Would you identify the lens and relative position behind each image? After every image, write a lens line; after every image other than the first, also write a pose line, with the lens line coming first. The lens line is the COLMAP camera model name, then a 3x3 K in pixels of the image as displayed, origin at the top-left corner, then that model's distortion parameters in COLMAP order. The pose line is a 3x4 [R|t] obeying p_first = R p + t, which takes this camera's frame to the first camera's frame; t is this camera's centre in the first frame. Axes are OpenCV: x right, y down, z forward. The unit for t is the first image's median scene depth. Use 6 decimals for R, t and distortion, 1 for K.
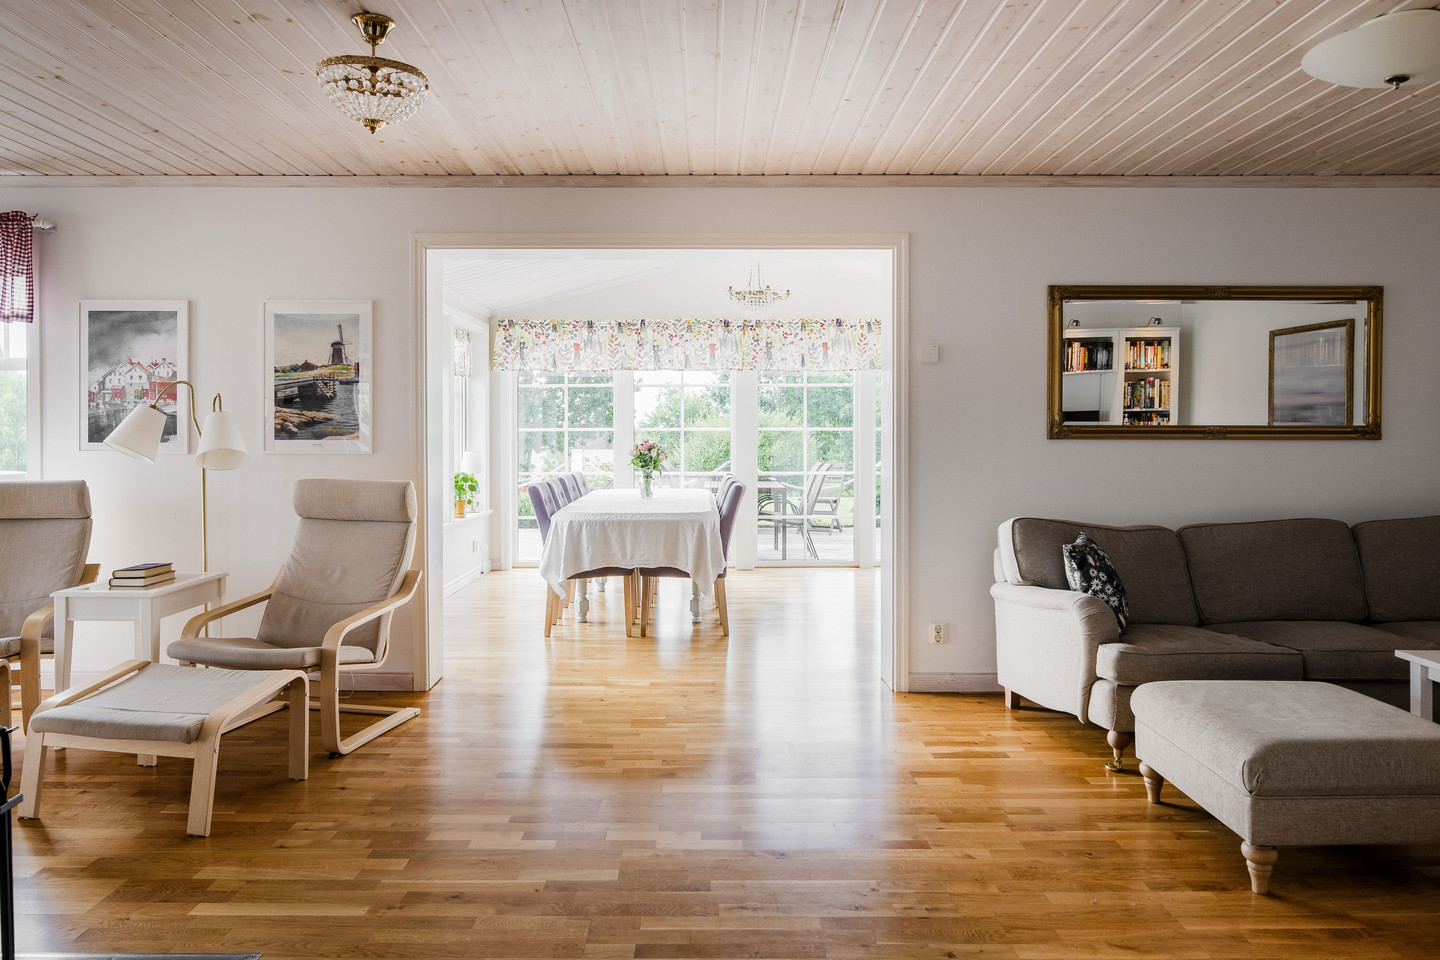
lens RADIAL K [[975.0, 0, 713.4], [0, 975.0, 434.9], [0, 0, 1]] dist [-0.003812, 0.004499]
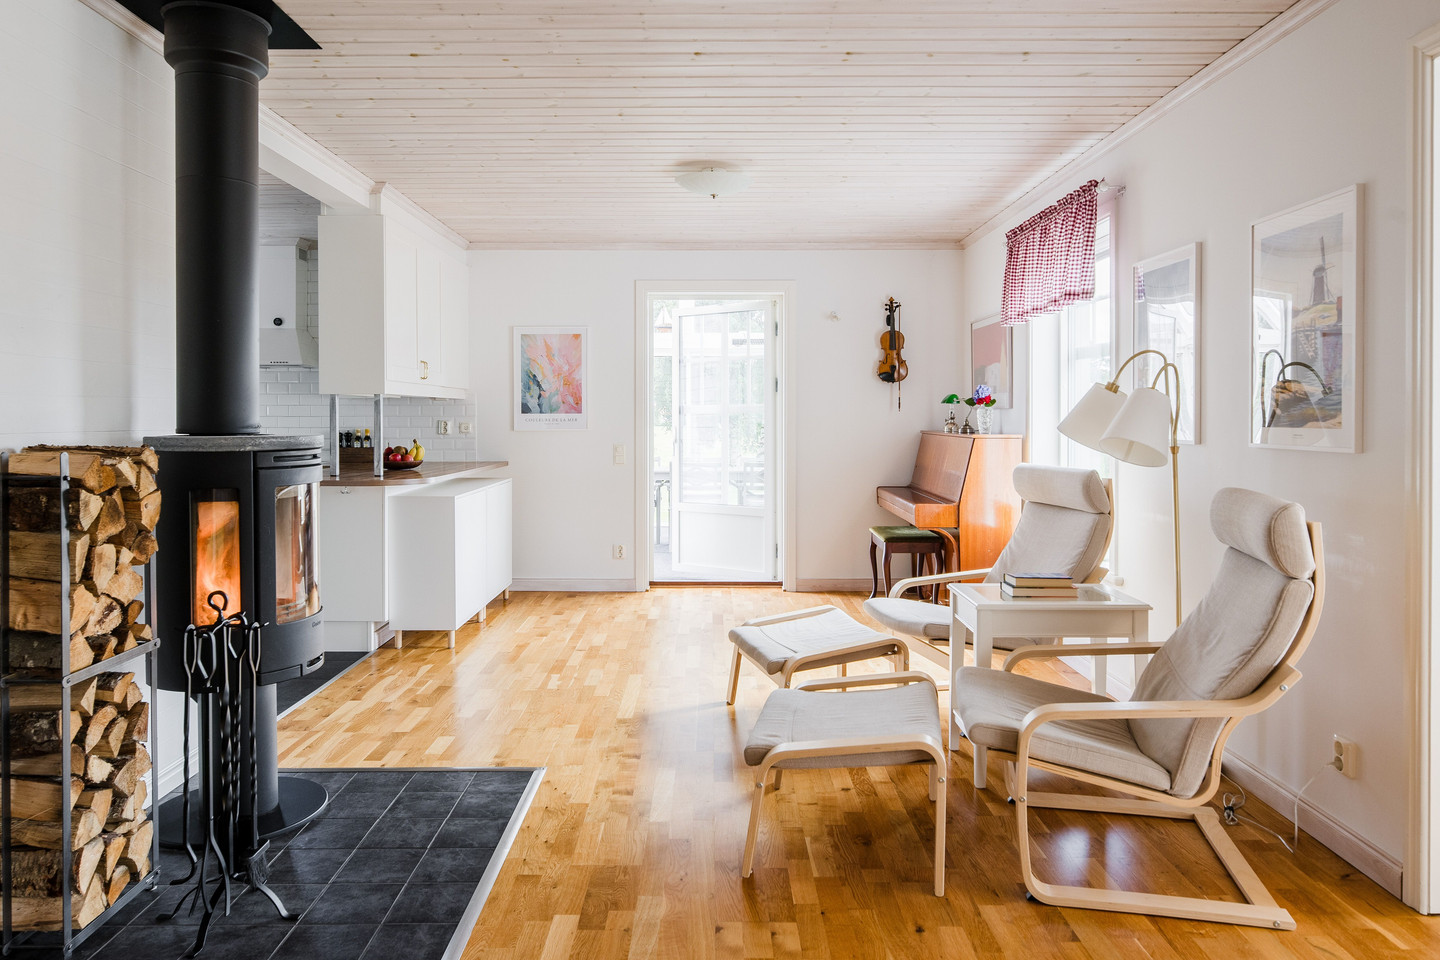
lens RADIAL K [[975.0, 0, 714.4], [0, 975.0, 432.8], [0, 0, 1]] dist [-0.003812, 0.004499]
pose [[0.006179, 0.016670, -0.999842, 0.232207], [-0.008275, 0.999828, 0.016619, 0.001110], [0.999947, 0.008171, 0.006316, 0.653148]]
